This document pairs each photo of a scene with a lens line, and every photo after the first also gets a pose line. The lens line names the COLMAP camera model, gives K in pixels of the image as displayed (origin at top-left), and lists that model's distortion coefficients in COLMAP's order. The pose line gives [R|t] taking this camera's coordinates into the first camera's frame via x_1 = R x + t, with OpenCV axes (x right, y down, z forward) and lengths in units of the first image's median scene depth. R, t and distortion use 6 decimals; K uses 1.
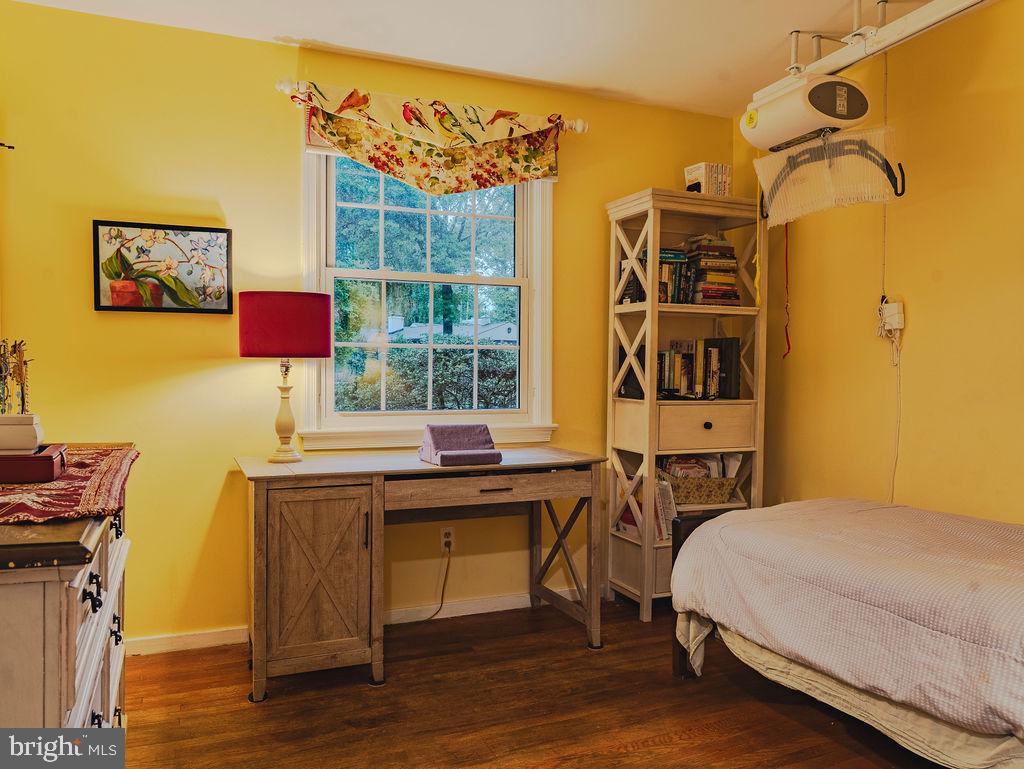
lens RADIAL K [[766.6, 0, 478.1], [0, 766.6, 384.2], [0, 0, 1]] dist [-0.029279, 0.010345]
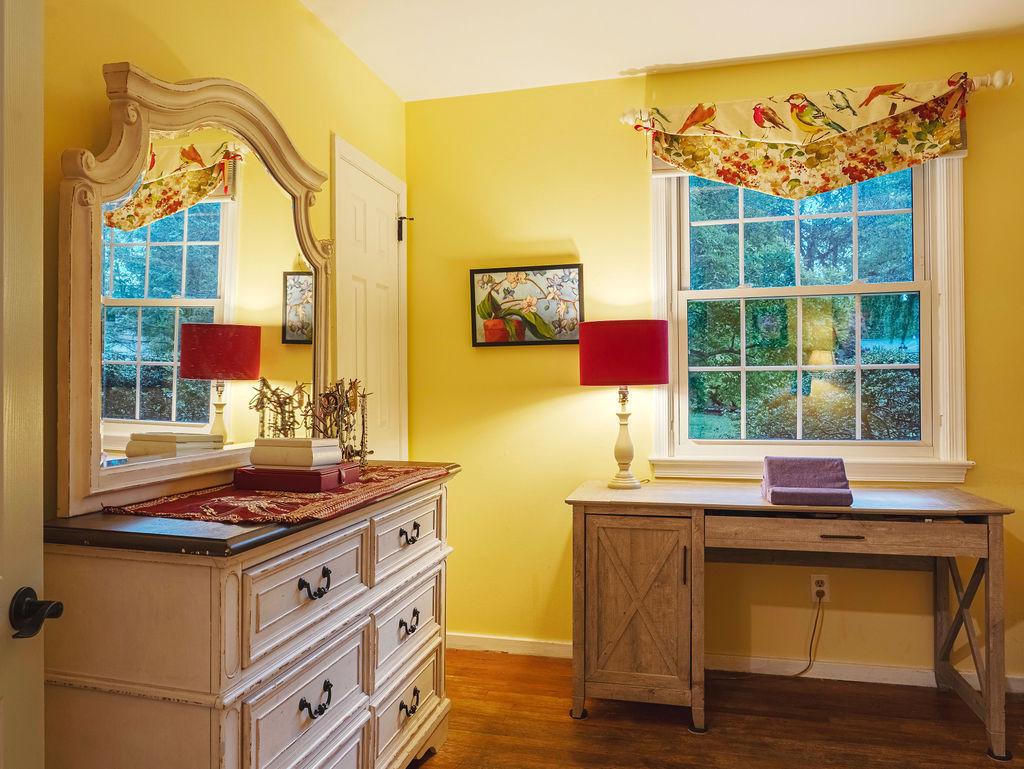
lens RADIAL K [[766.6, 0, 460.7], [0, 766.6, 388.2], [0, 0, 1]] dist [-0.029279, 0.010345]
pose [[0.785262, -0.014666, -0.618990, 0.203680], [0.001384, 0.999758, -0.021933, -0.008201], [0.619162, 0.016366, 0.785093, 0.069852]]
